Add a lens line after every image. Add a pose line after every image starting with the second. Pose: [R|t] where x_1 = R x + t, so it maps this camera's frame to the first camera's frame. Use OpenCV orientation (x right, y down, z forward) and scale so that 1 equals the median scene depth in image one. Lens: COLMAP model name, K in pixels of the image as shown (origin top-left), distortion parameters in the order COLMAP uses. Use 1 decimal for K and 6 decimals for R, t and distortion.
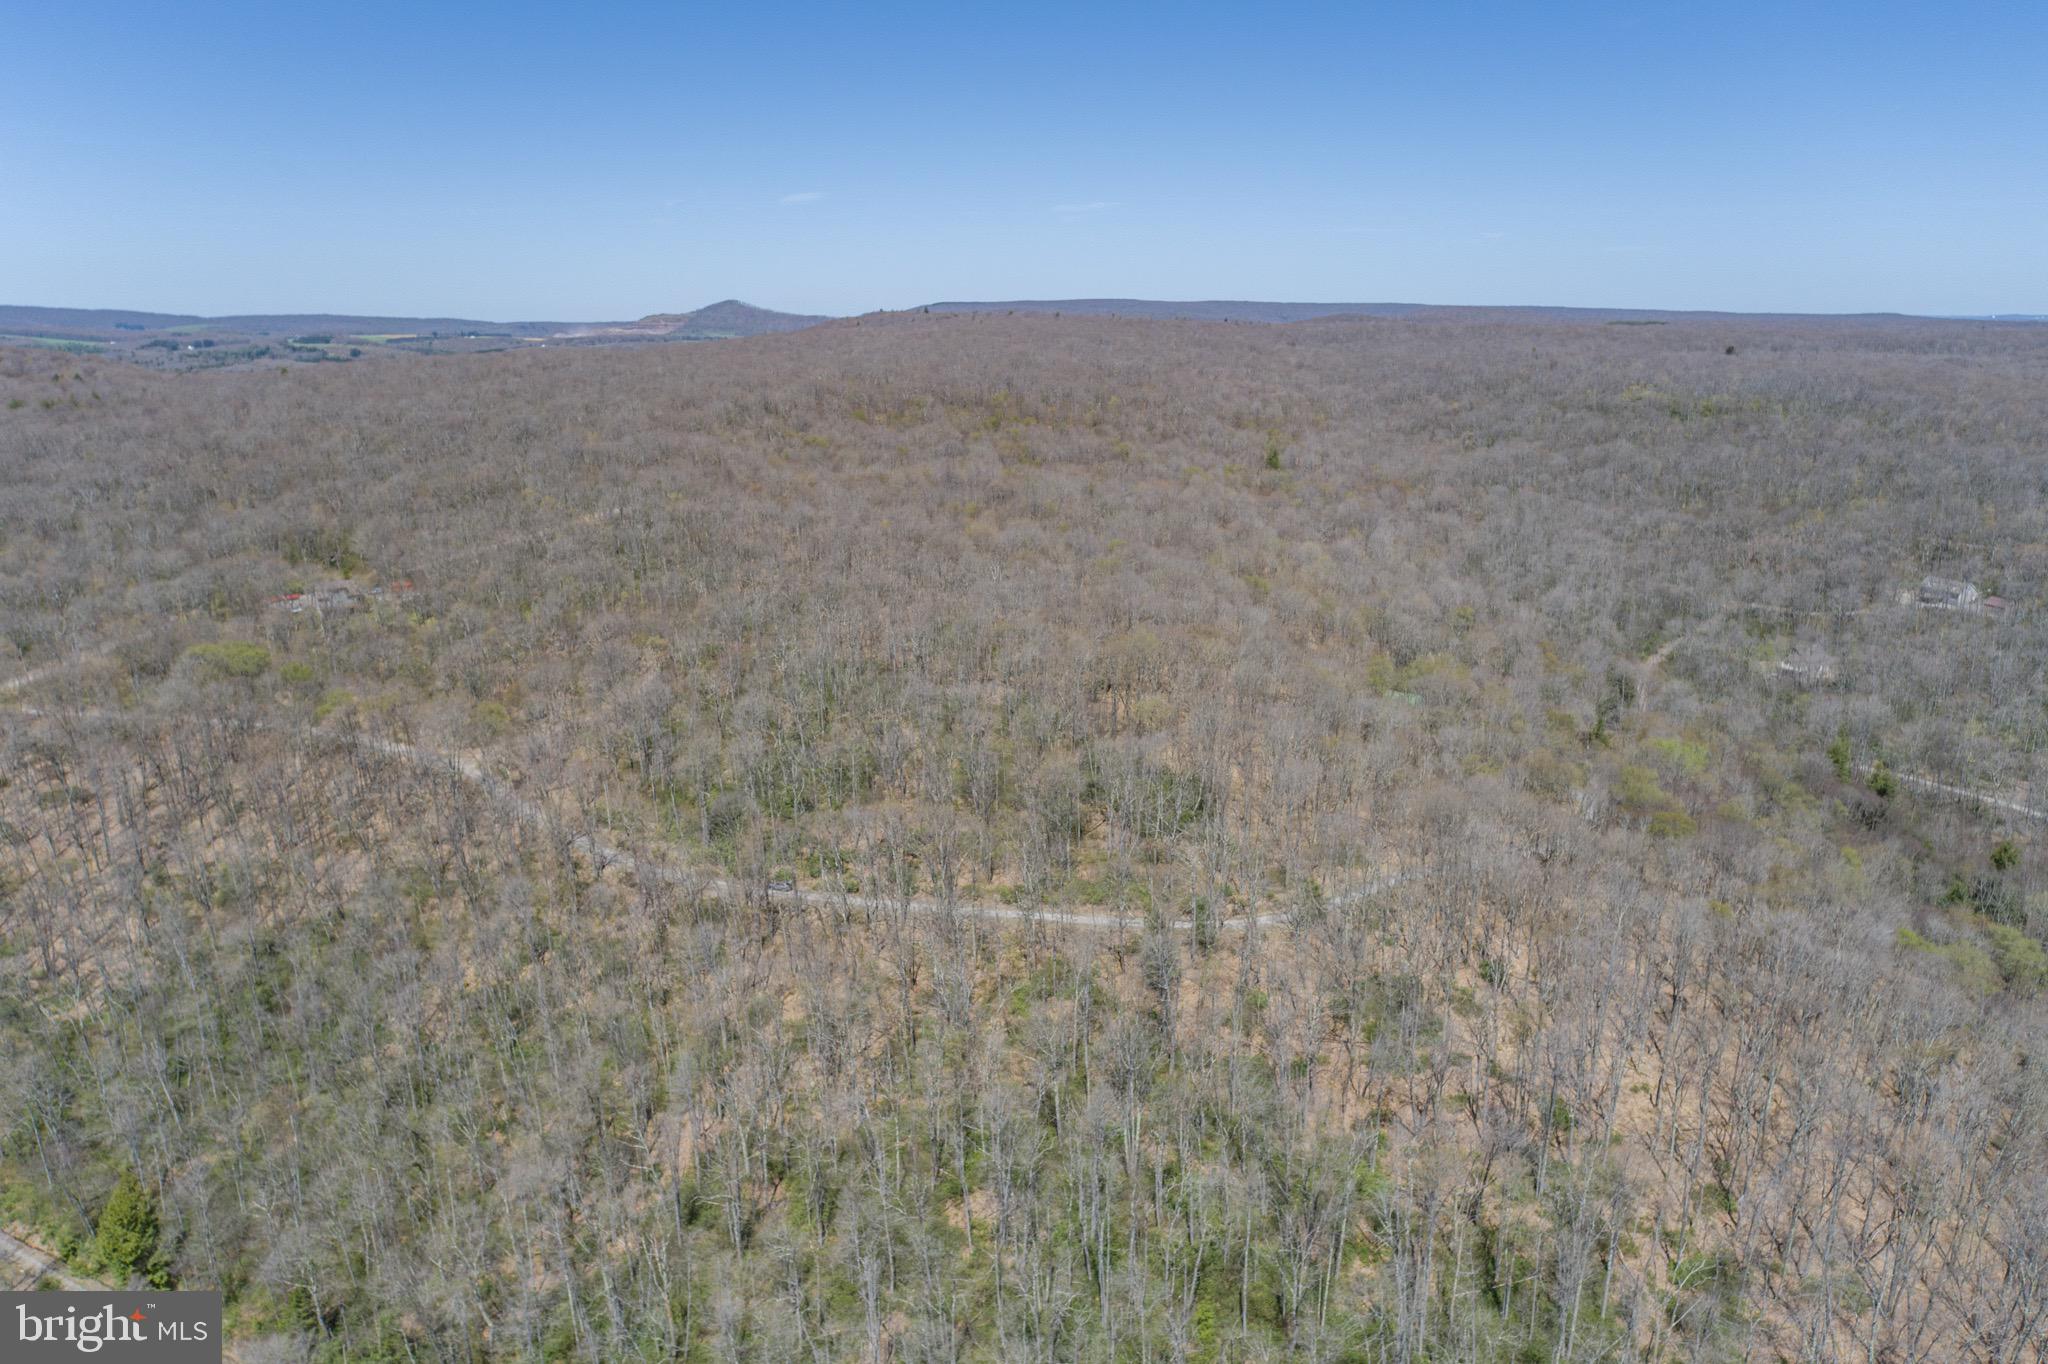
lens RADIAL K [[1375.5, 0, 1016.6], [0, 1375.5, 673.2], [0, 0, 1]] dist [-0.009477, 0.014121]
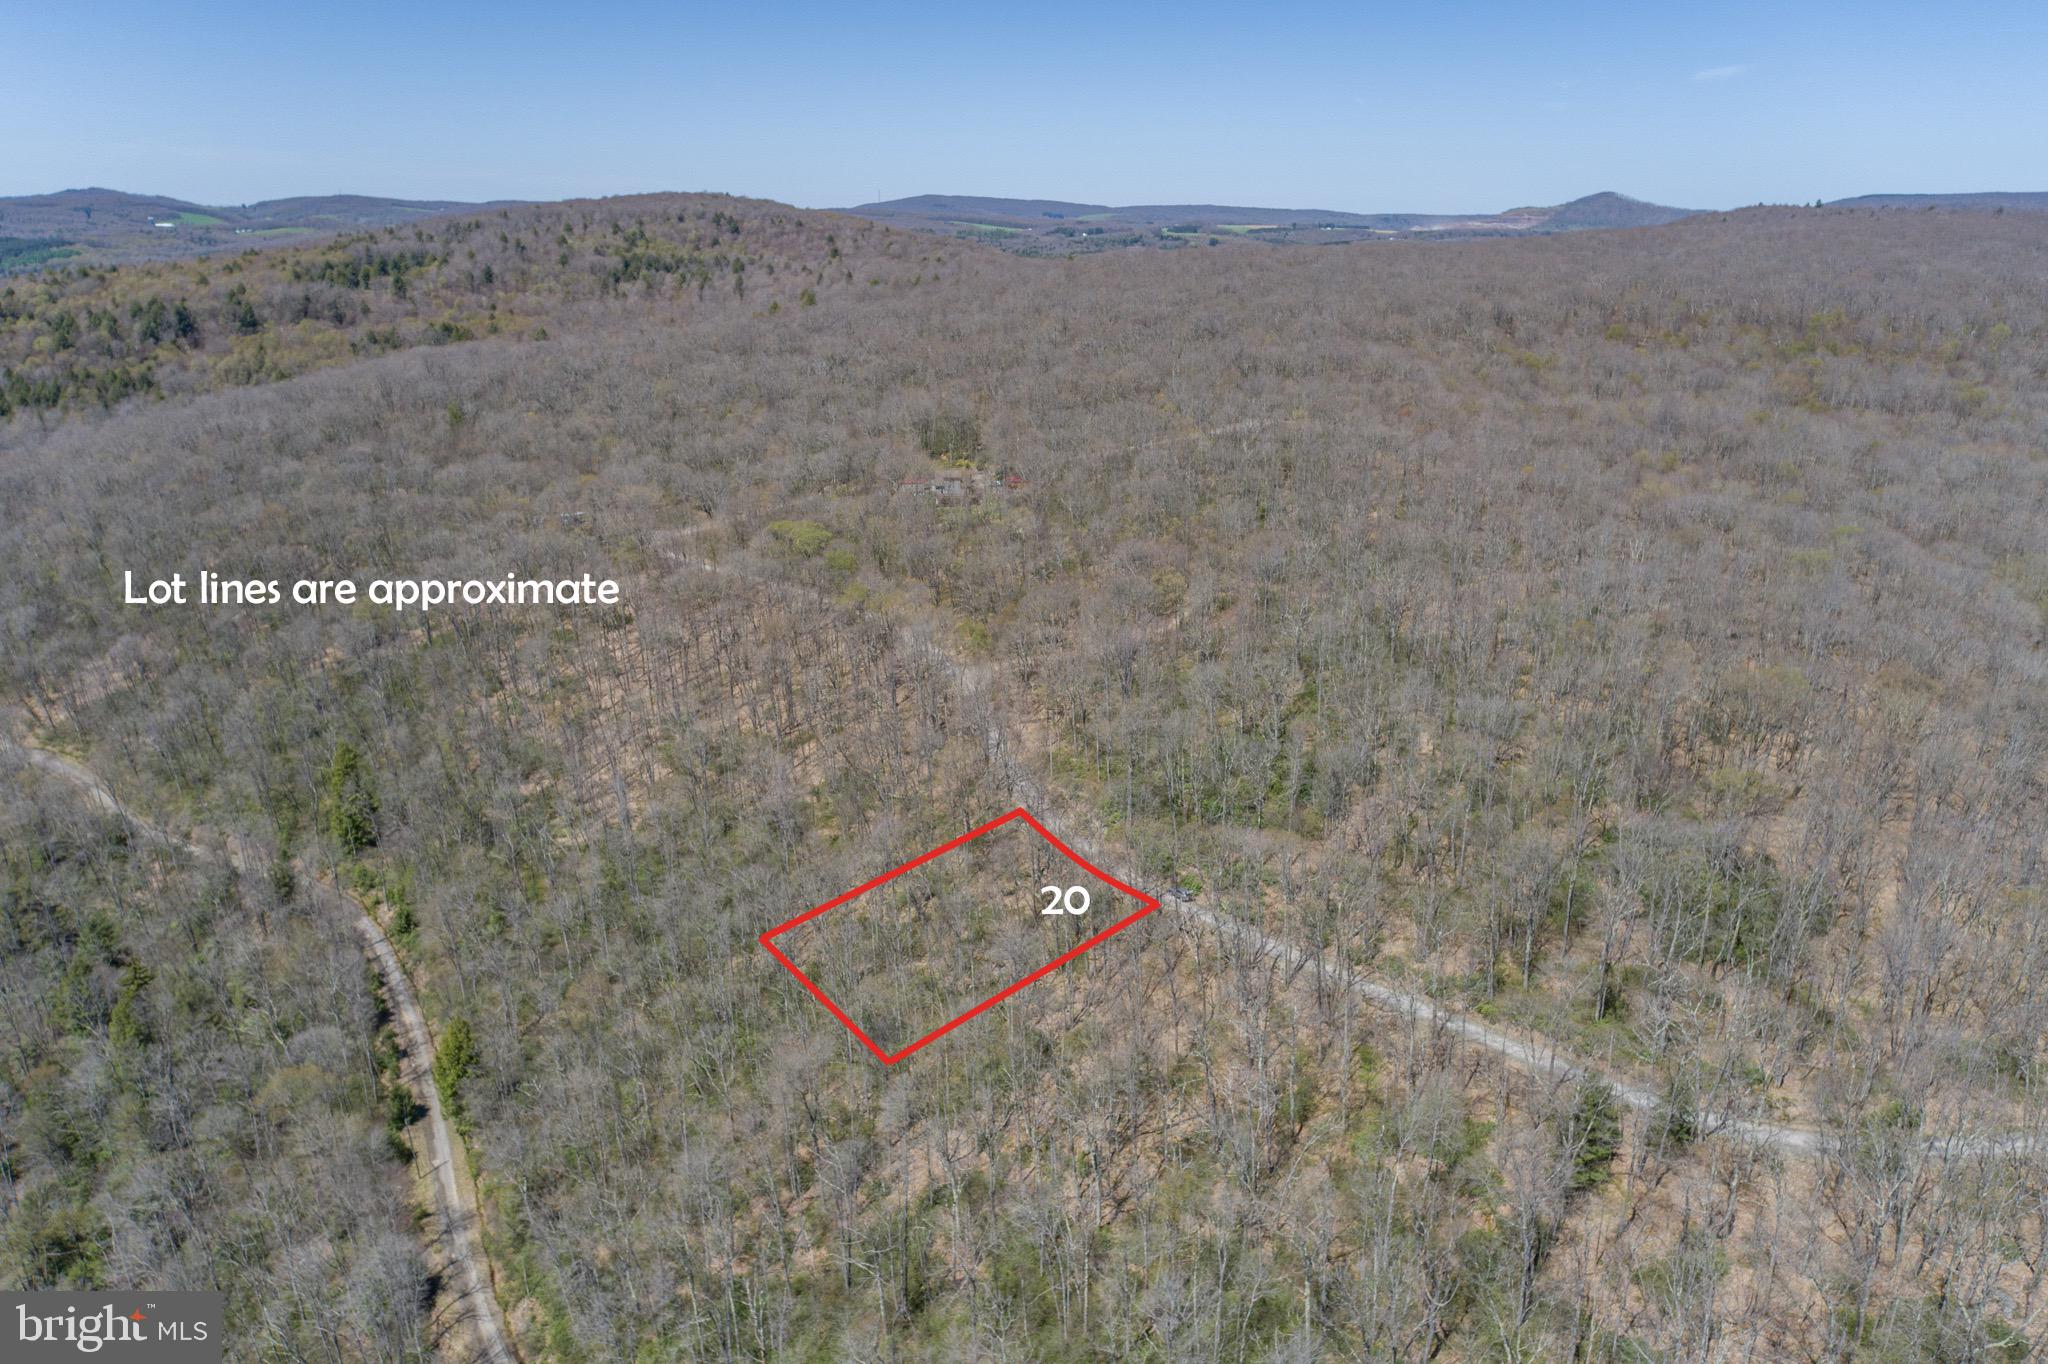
lens RADIAL K [[1375.5, 0, 1016.6], [0, 1375.5, 673.2], [0, 0, 1]] dist [-0.009477, 0.014121]
pose [[0.828742, 0.185057, -0.528149, 0.104087], [-0.146553, 0.982575, 0.114320, -0.038288], [0.540102, -0.017340, 0.841421, 0.138926]]
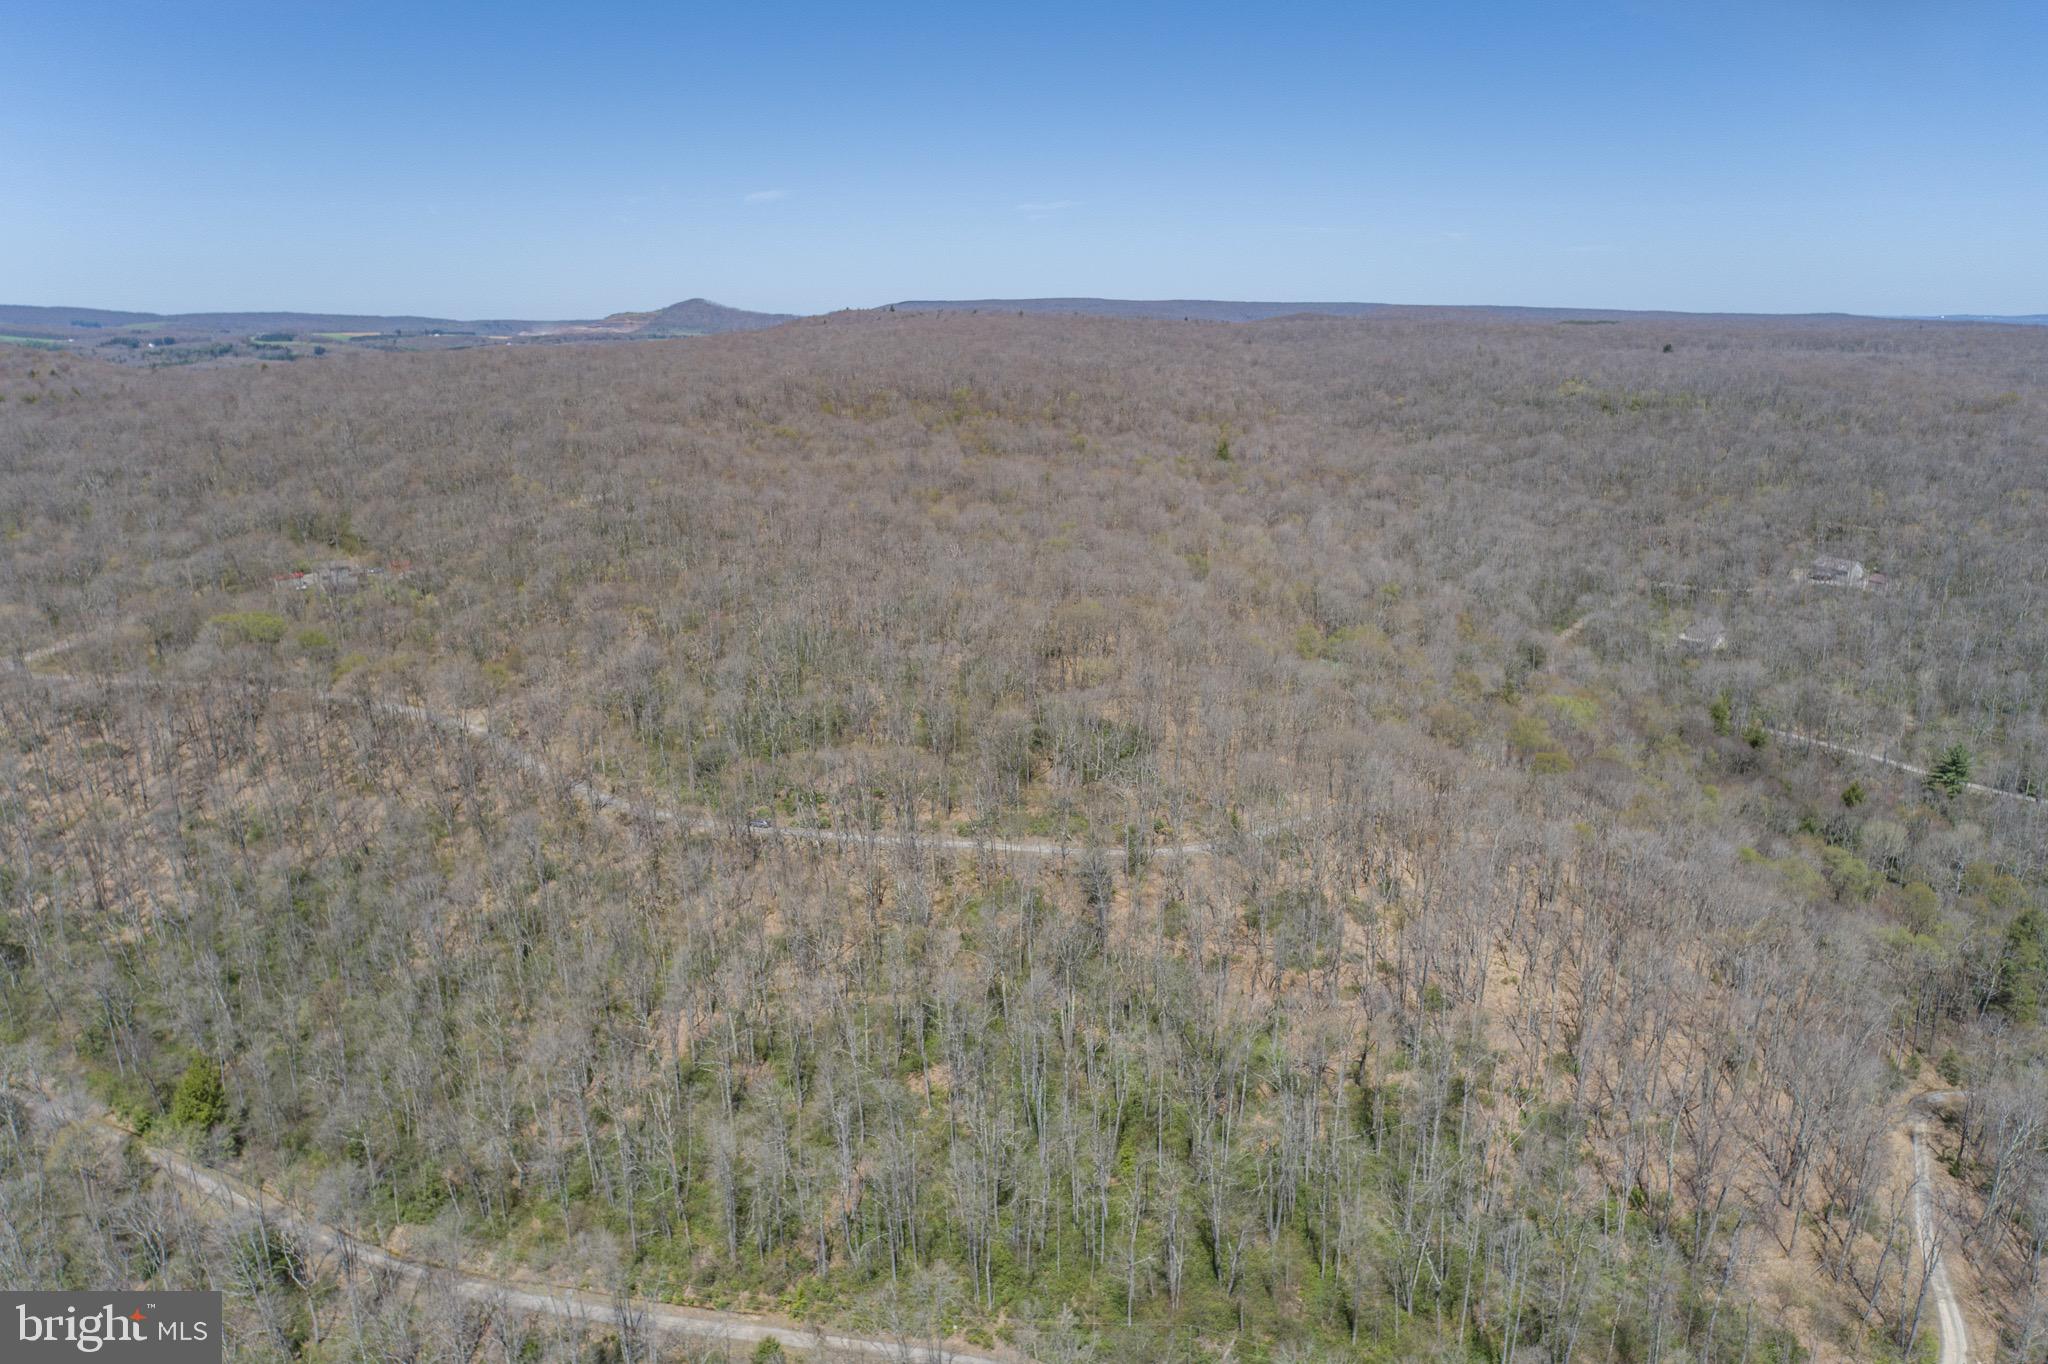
lens RADIAL K [[1375.5, 0, 1016.6], [0, 1375.5, 673.2], [0, 0, 1]] dist [-0.009477, 0.014121]
pose [[0.999719, -0.004730, 0.023236, 0.006632], [0.004712, 0.999989, 0.000835, 0.020254], [-0.023239, -0.000725, 0.999730, -0.073714]]
